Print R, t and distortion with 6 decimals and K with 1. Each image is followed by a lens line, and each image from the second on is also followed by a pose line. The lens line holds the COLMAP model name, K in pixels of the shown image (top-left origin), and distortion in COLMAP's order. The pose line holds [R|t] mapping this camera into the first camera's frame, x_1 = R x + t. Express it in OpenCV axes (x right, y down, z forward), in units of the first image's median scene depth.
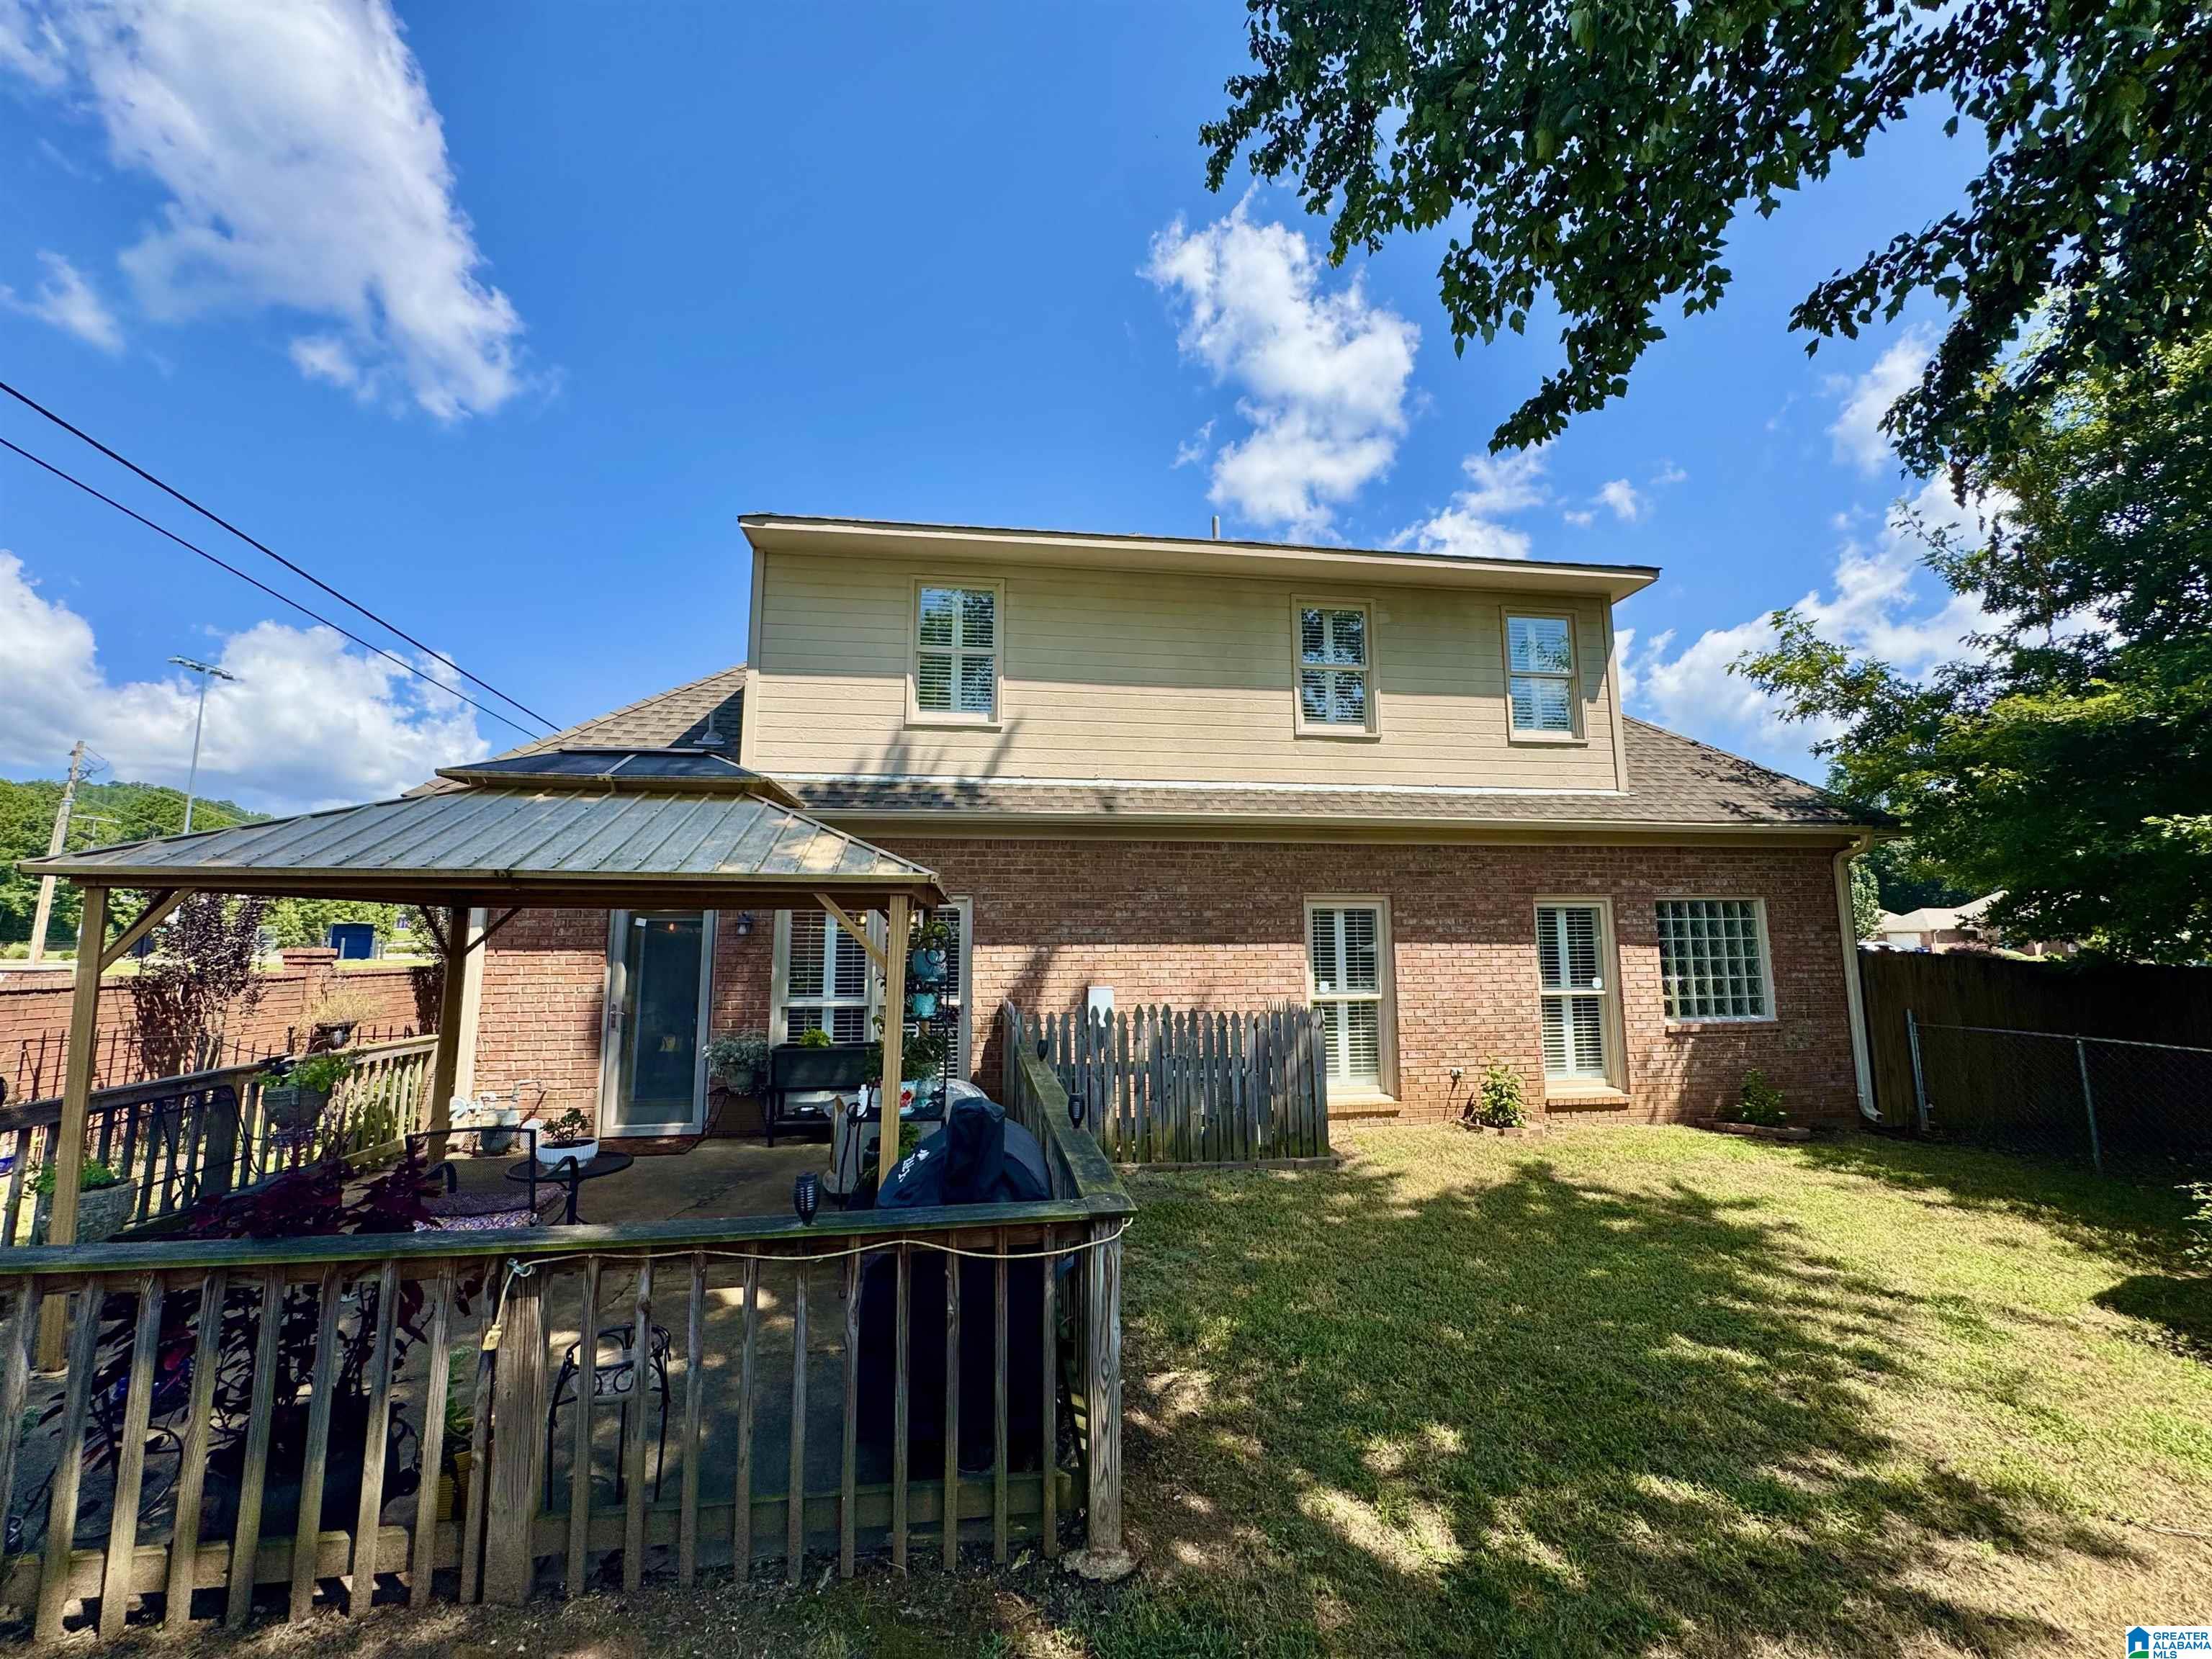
lens RADIAL K [[897.6, 0, 1106.0], [0, 897.6, 829.5], [0, 0, 1]] dist [-0.011573, 0.000043]
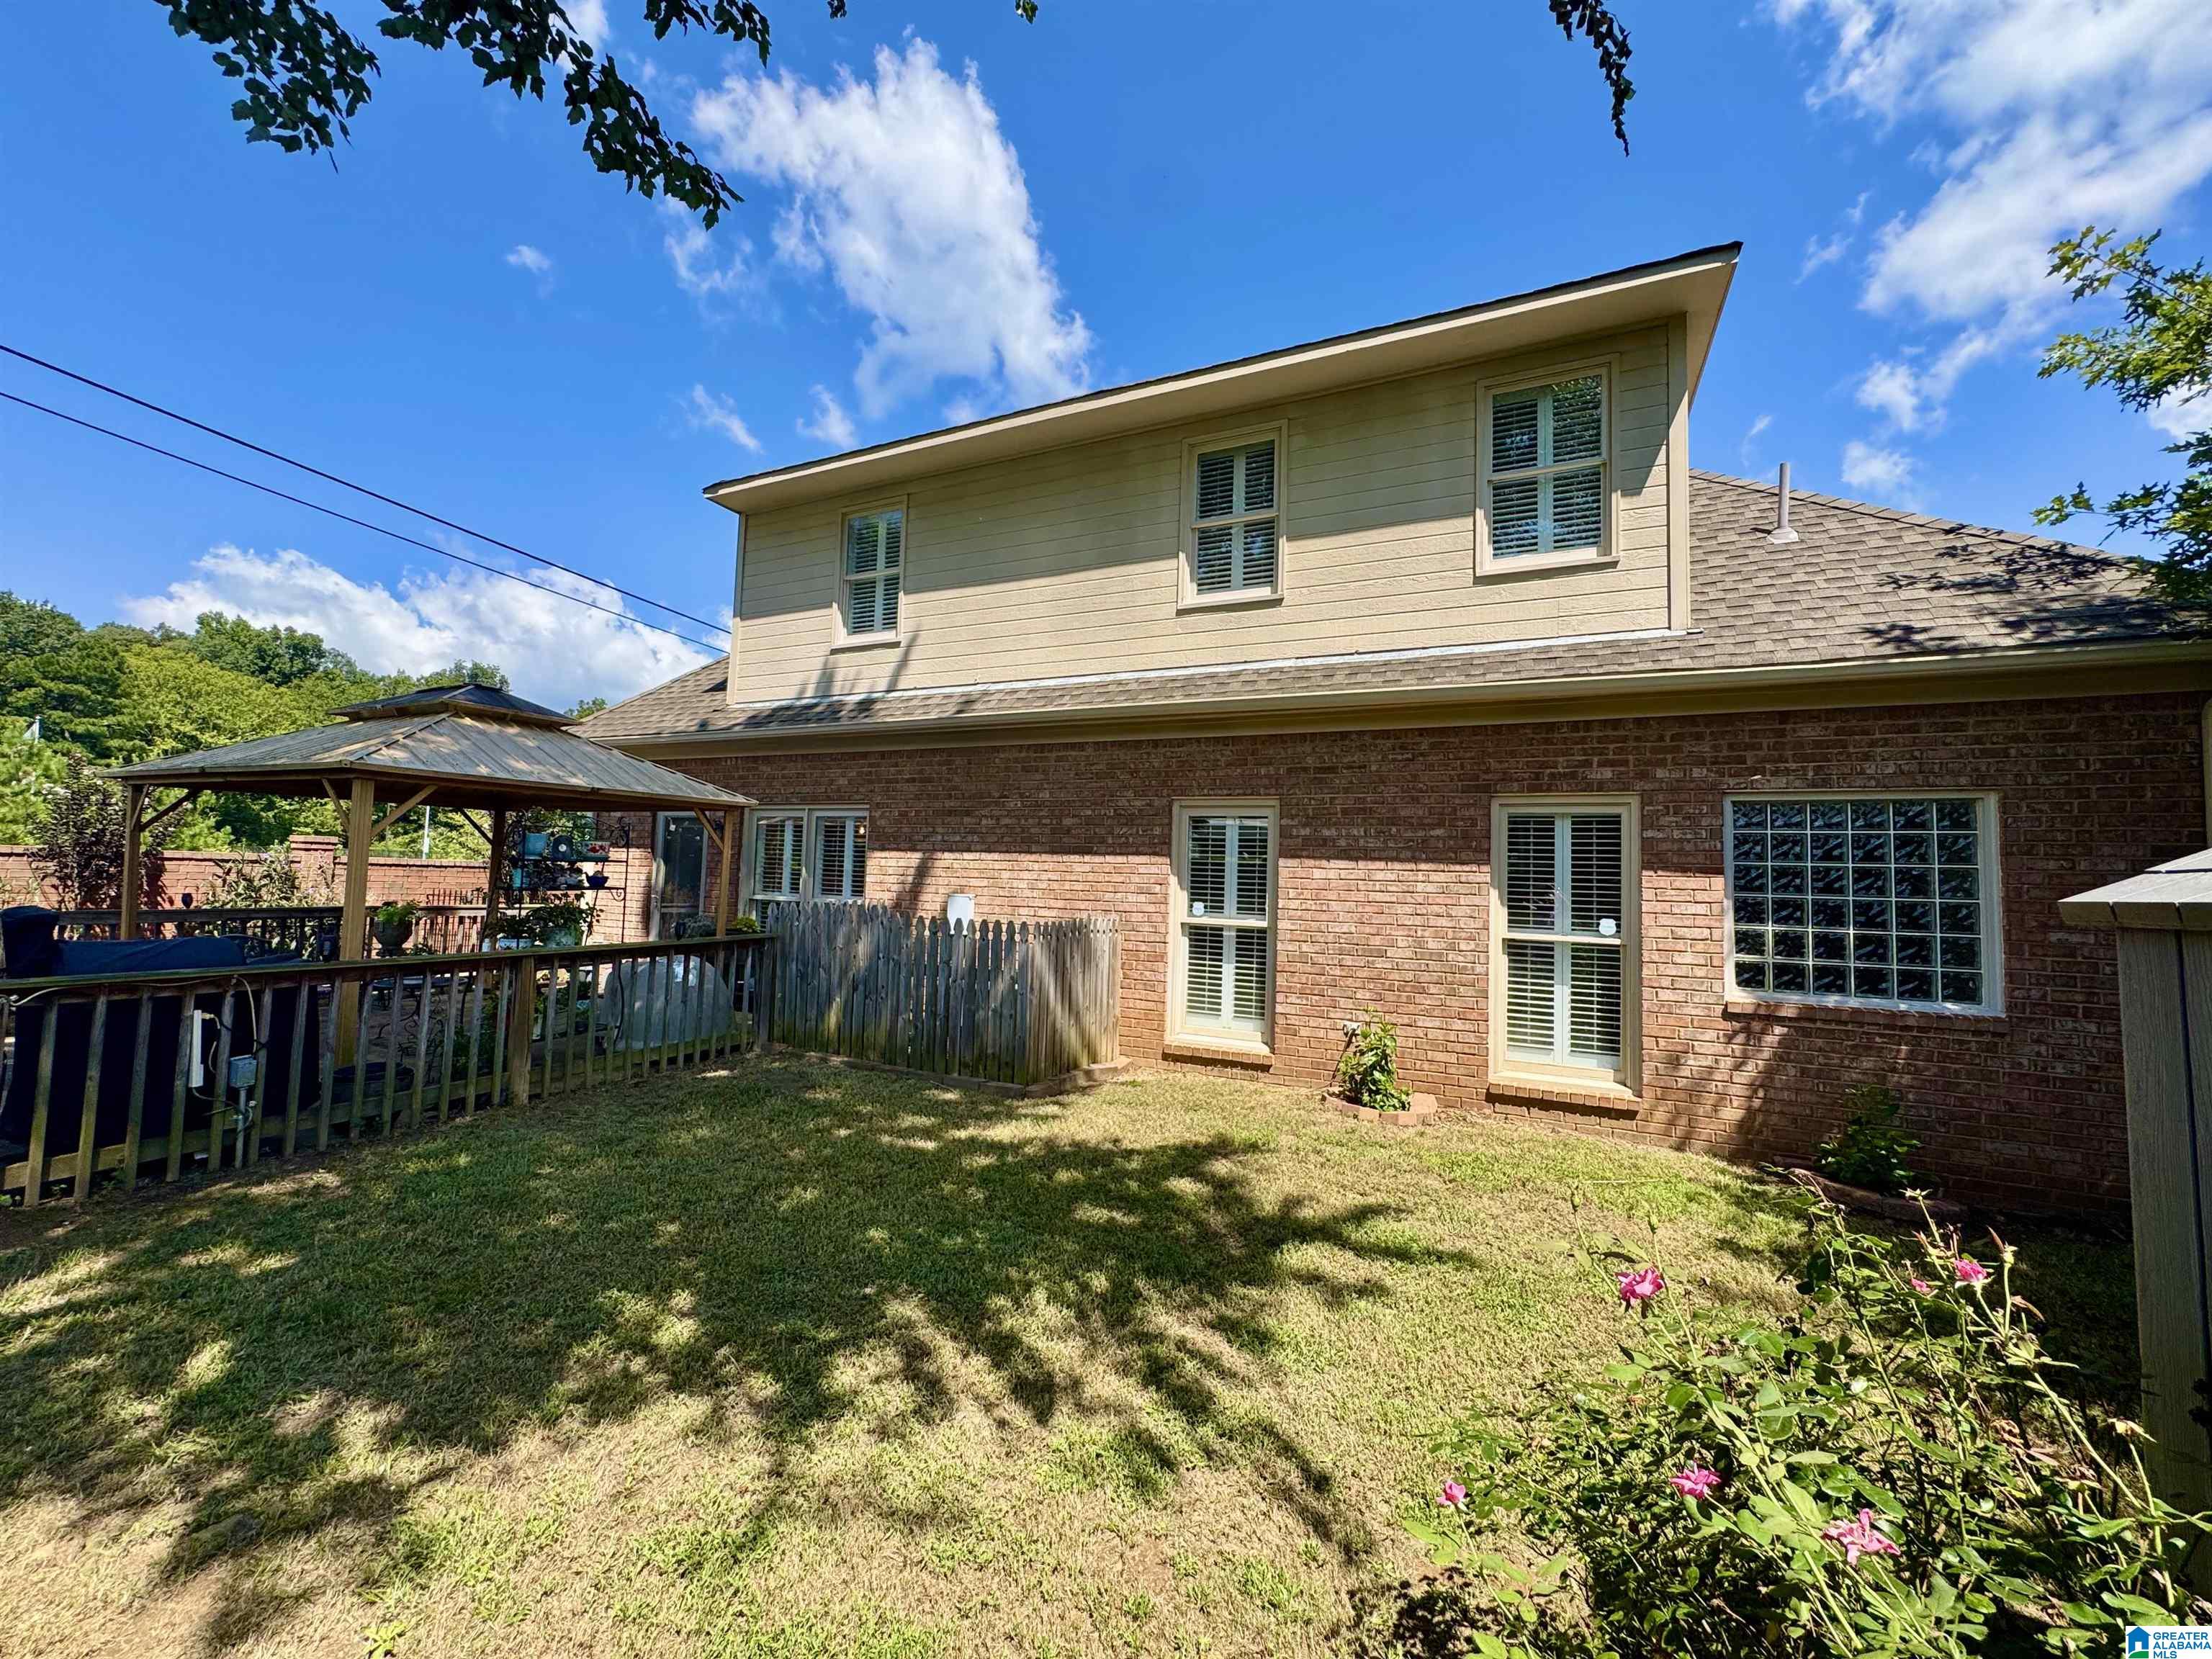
lens RADIAL K [[903.9, 0, 1106.0], [0, 903.9, 829.5], [0, 0, 1]] dist [-0.003554, 0.000325]
pose [[0.823994, 0.000126, -0.566599, 0.646458], [0.037344, 0.997814, 0.054531, 0.051840], [0.565367, -0.066092, 0.822187, 0.257208]]
